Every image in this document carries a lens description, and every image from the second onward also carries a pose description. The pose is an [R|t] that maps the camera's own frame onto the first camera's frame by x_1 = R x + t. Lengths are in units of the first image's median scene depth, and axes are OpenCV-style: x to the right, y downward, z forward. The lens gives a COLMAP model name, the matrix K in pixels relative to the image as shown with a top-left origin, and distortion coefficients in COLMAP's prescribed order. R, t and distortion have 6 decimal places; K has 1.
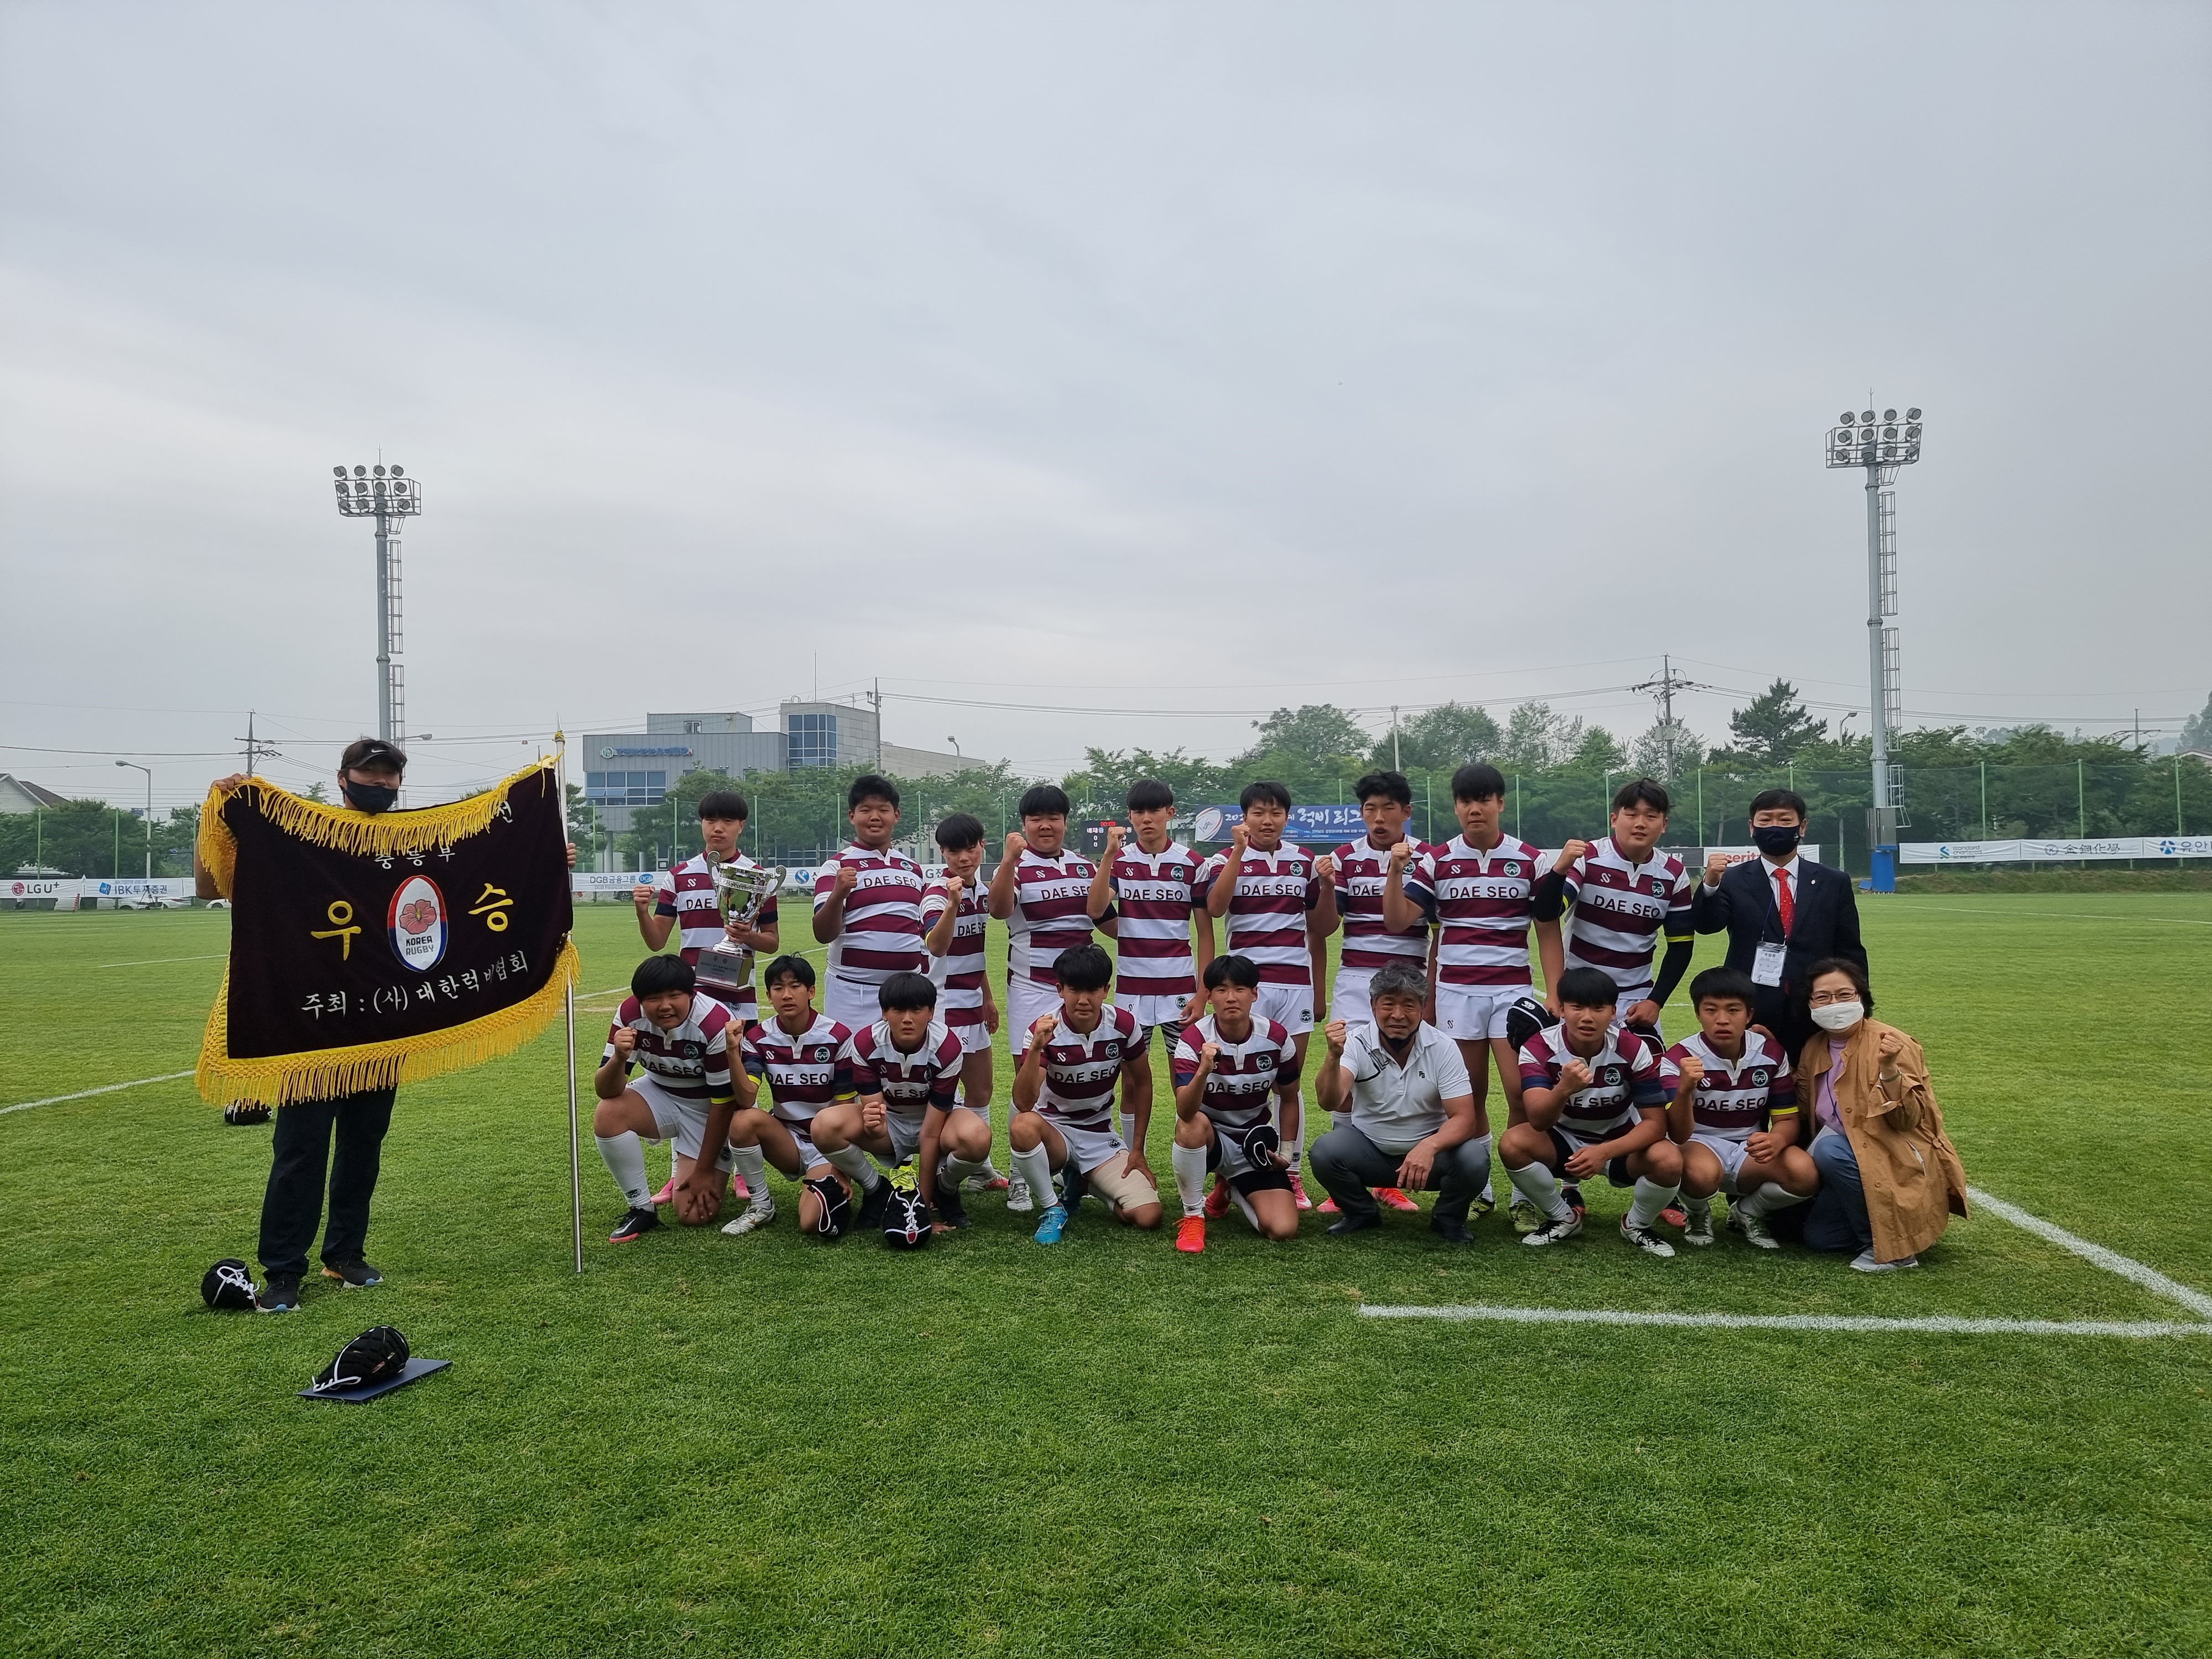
lens RADIAL K [[1545.7, 0, 1102.9], [0, 1545.7, 828.8], [0, 0, 1]] dist [0.077355, -0.059801]
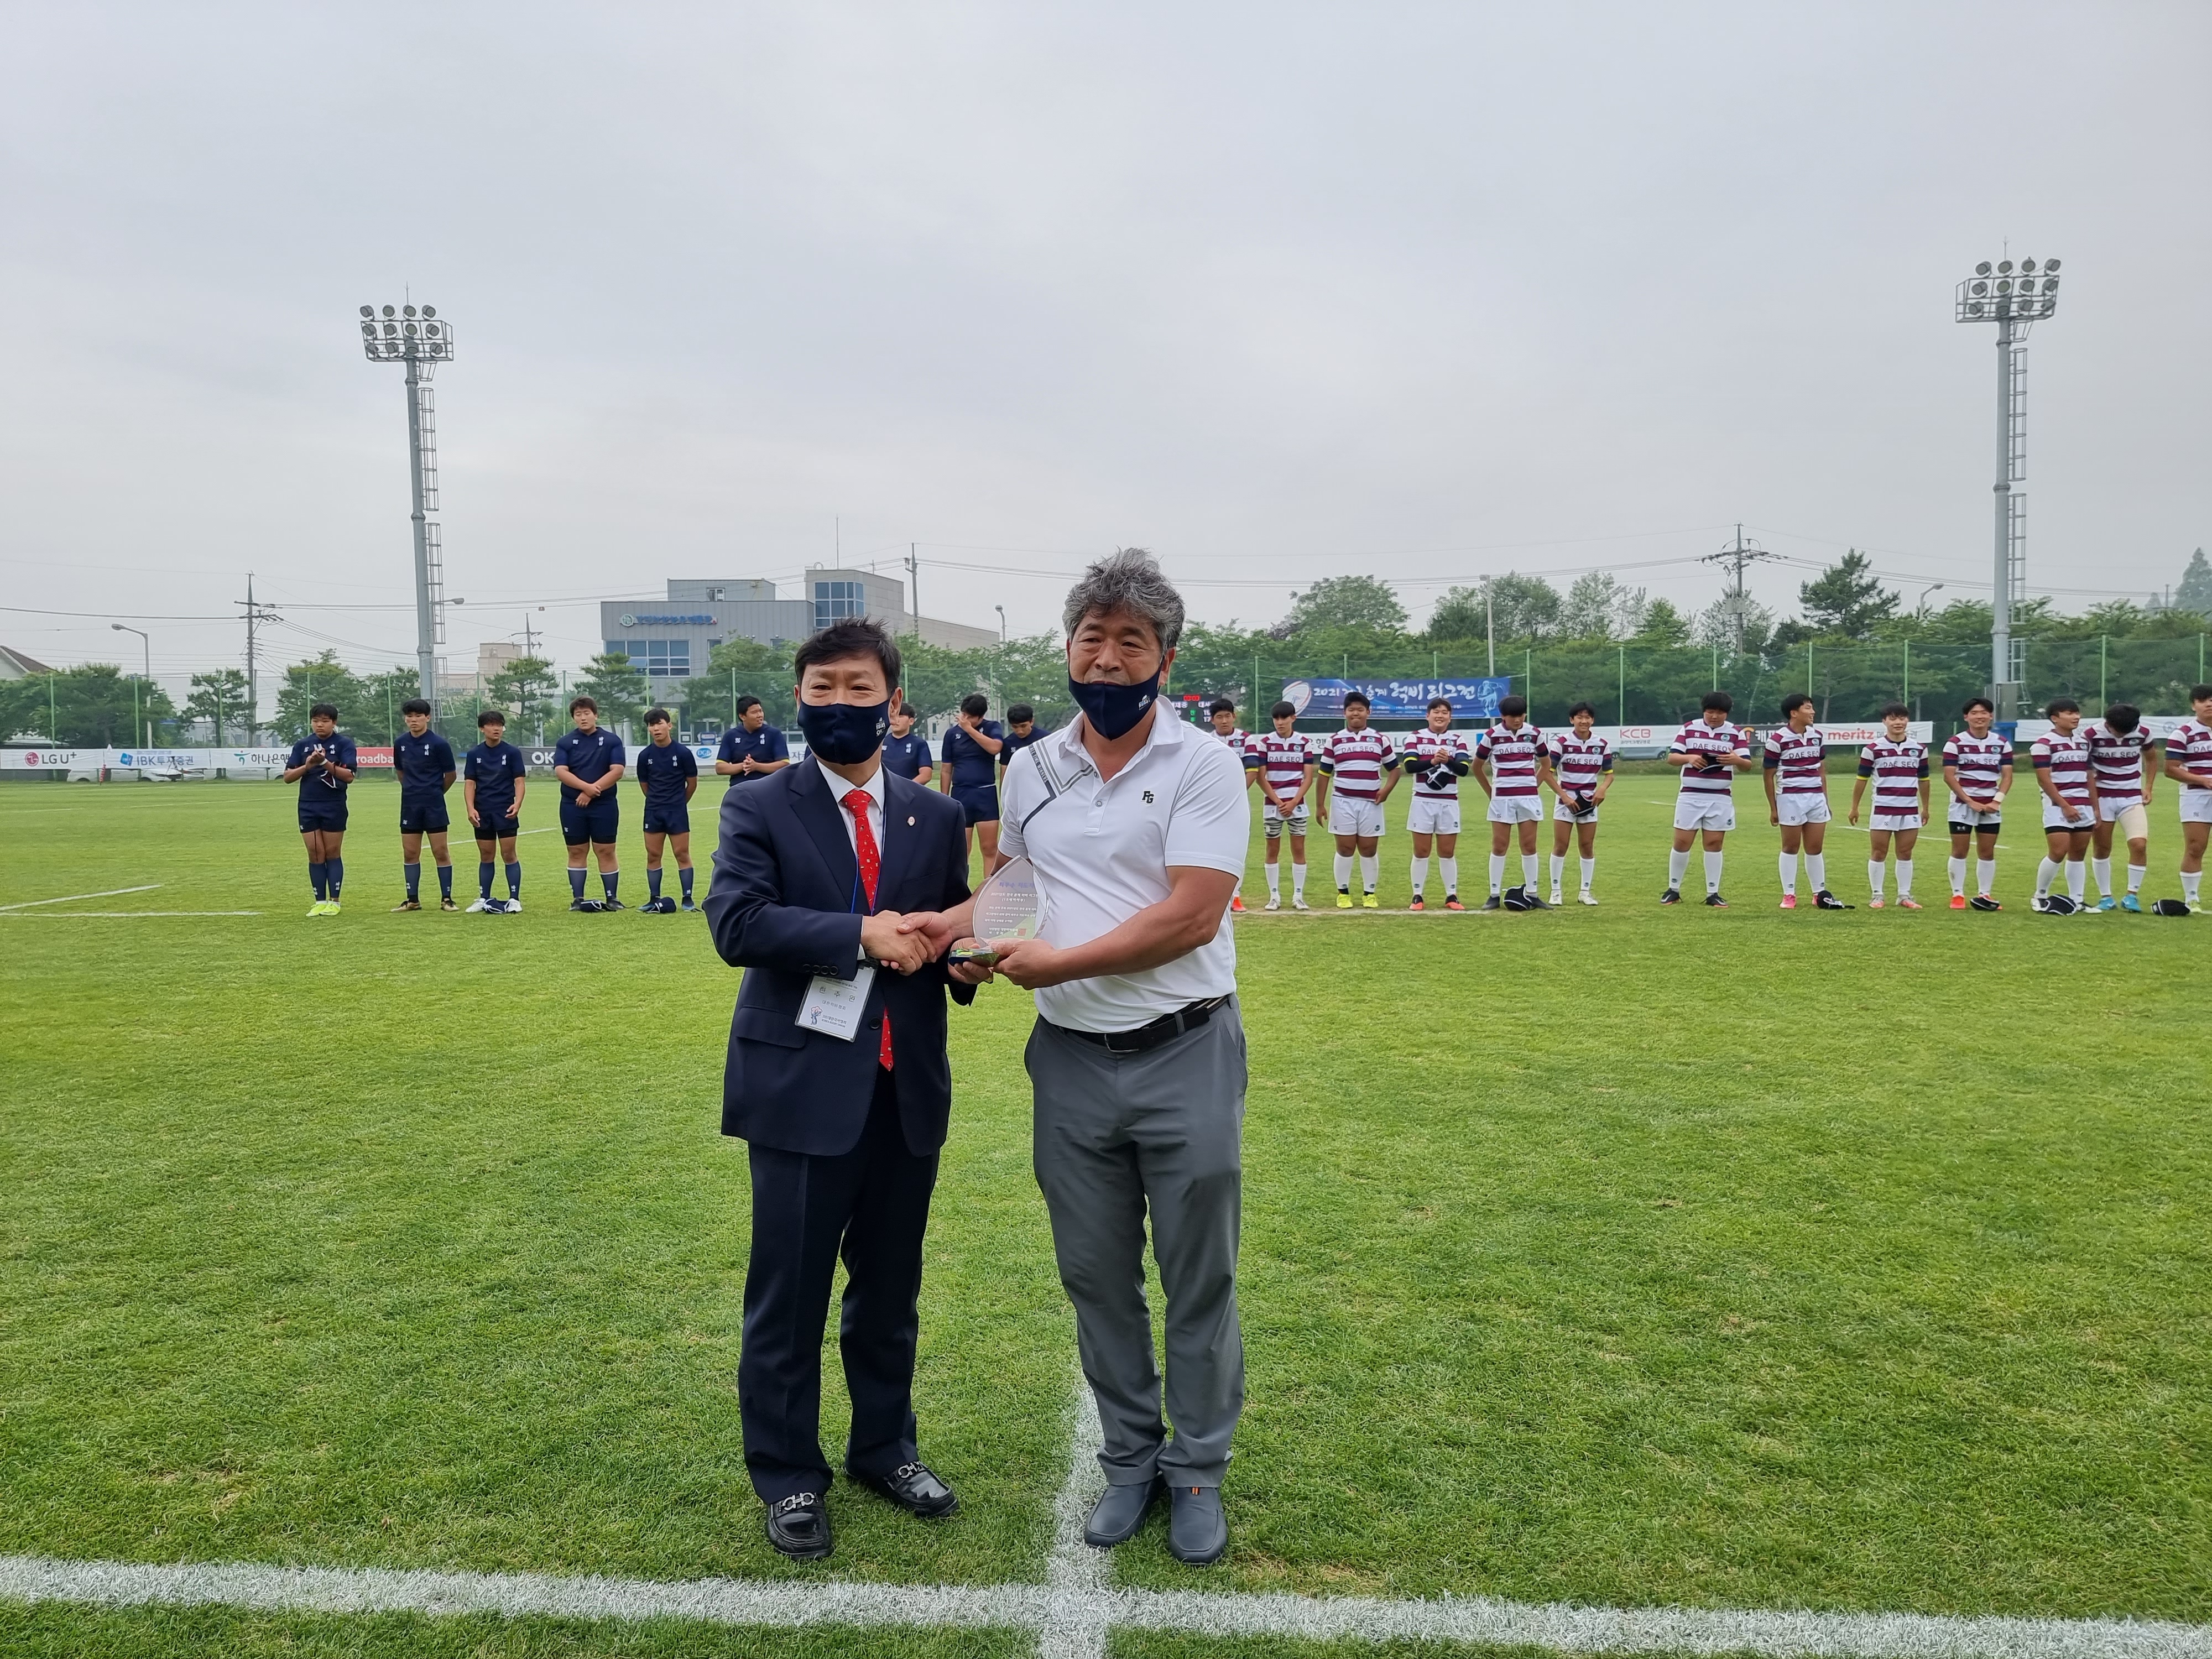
lens RADIAL K [[1546.5, 0, 1065.5], [0, 1546.5, 815.2], [0, 0, 1]] dist [0.074901, -0.063574]
pose [[0.999598, 0.002929, 0.028202, -0.093405], [-0.004912, 0.997497, 0.070531, 0.001931], [-0.027925, -0.070641, 0.997111, 0.039652]]
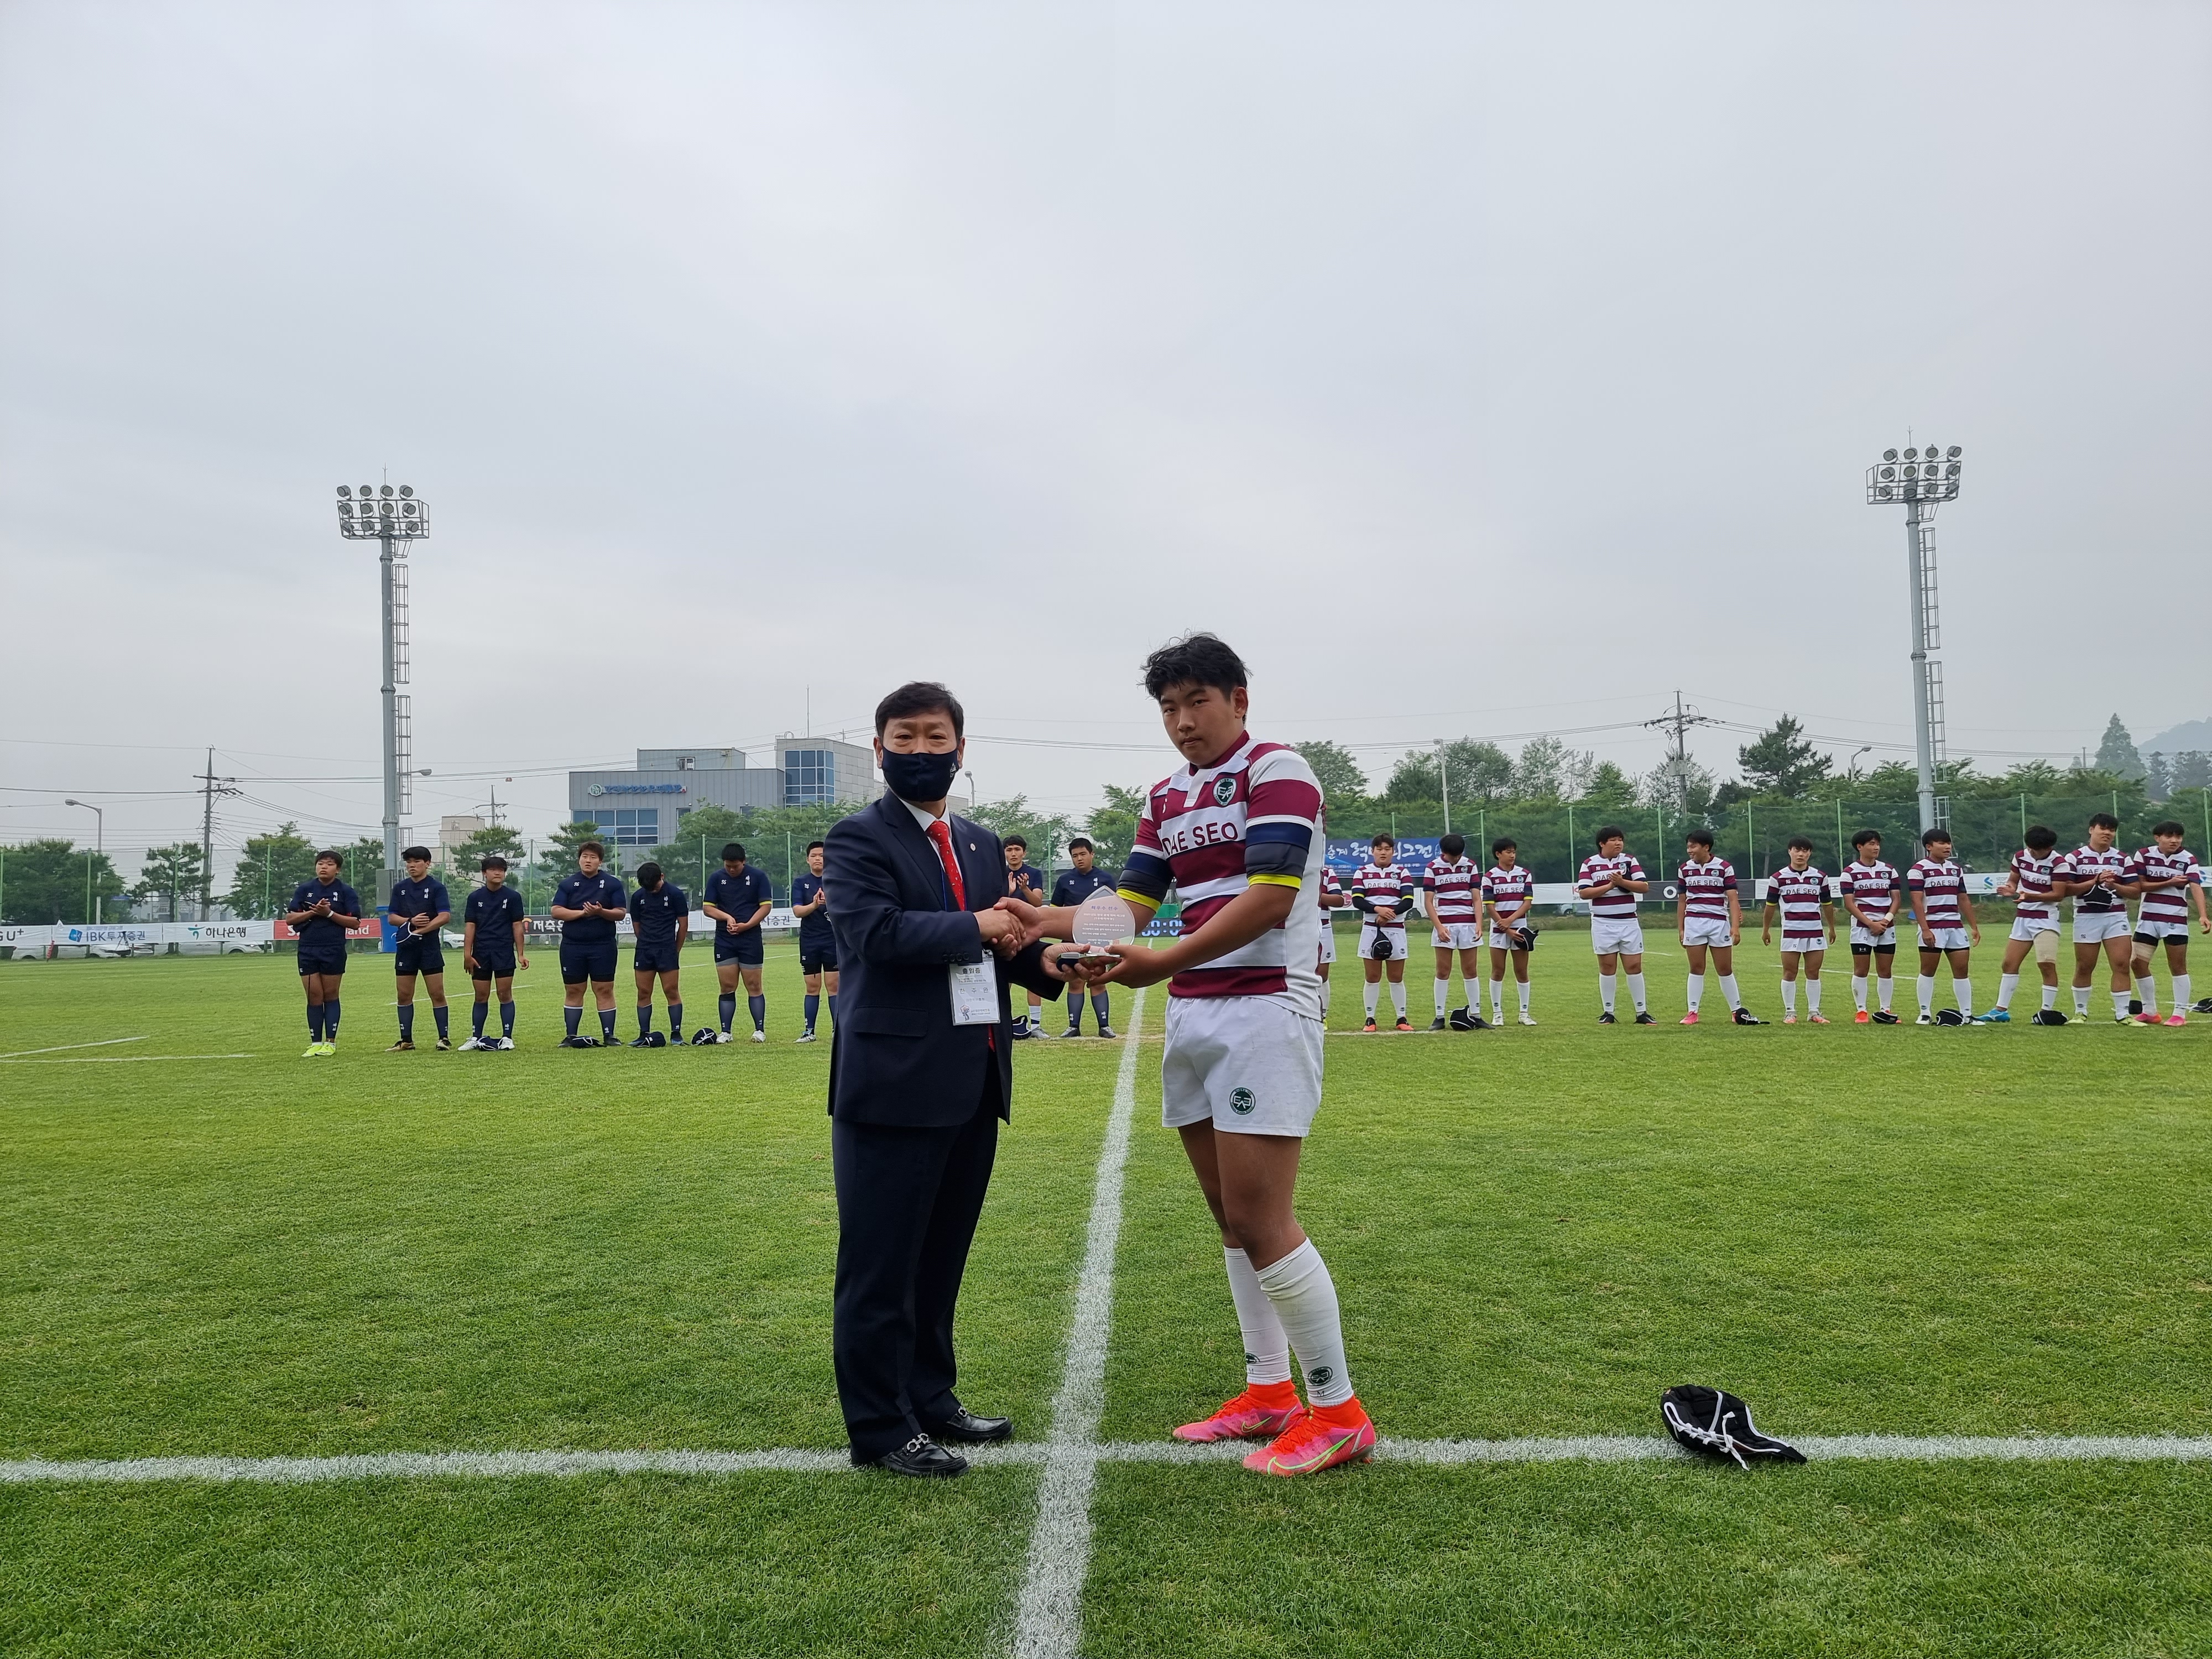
lens RADIAL K [[1545.7, 0, 1102.9], [0, 1545.7, 828.8], [0, 0, 1]] dist [0.077355, -0.059801]
pose [[0.997341, -0.003544, 0.072793, -0.094369], [0.005665, 0.999565, -0.028957, 0.005397], [-0.072658, 0.029293, 0.996927, 0.028544]]
